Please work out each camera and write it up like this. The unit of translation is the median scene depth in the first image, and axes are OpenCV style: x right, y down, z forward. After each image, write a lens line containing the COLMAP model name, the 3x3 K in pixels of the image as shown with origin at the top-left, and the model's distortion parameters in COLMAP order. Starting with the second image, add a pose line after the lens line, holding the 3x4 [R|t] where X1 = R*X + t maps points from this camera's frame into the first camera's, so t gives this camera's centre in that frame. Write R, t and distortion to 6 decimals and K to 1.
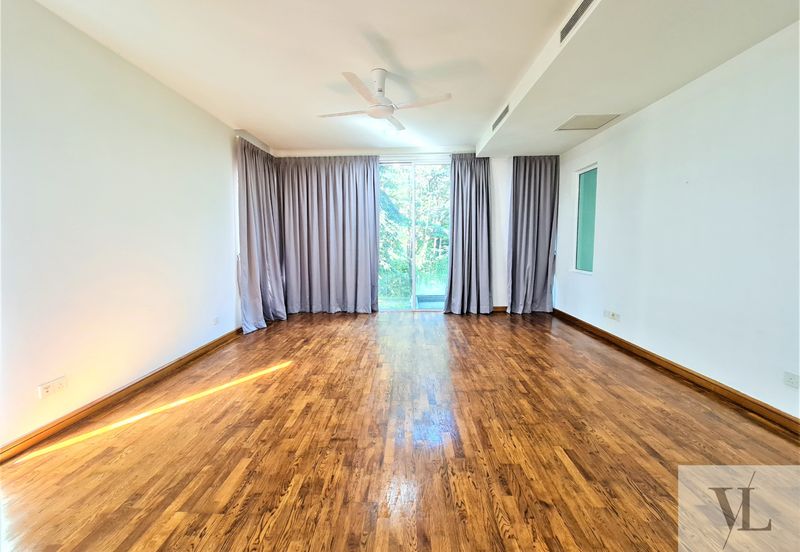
lens RADIAL K [[325.4, 0, 398.2], [0, 325.4, 275.3], [0, 0, 1]] dist [0.000738, 0.001045]
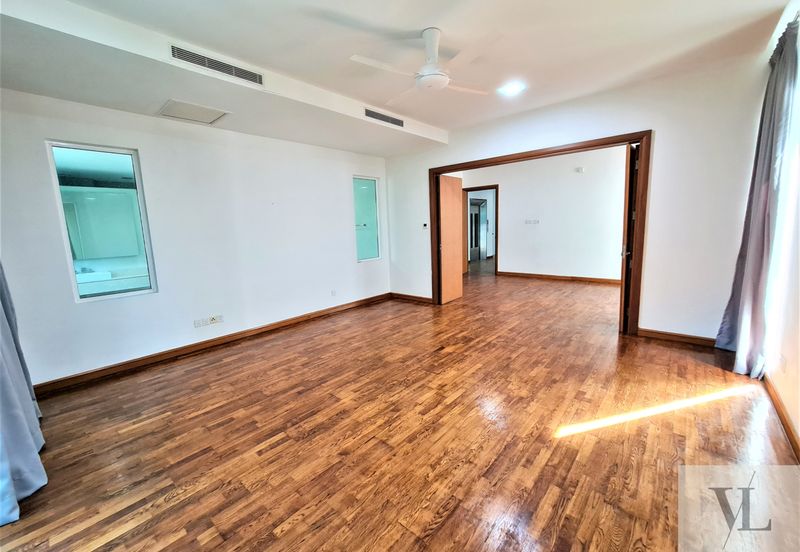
lens RADIAL K [[325.4, 0, 396.5], [0, 325.4, 275.5], [0, 0, 1]] dist [0.000738, 0.001045]
pose [[-0.768124, -0.057674, 0.637699, -0.526645], [0.114090, 0.967670, 0.224940, -0.220376], [-0.630055, 0.245537, -0.736710, 1.747136]]
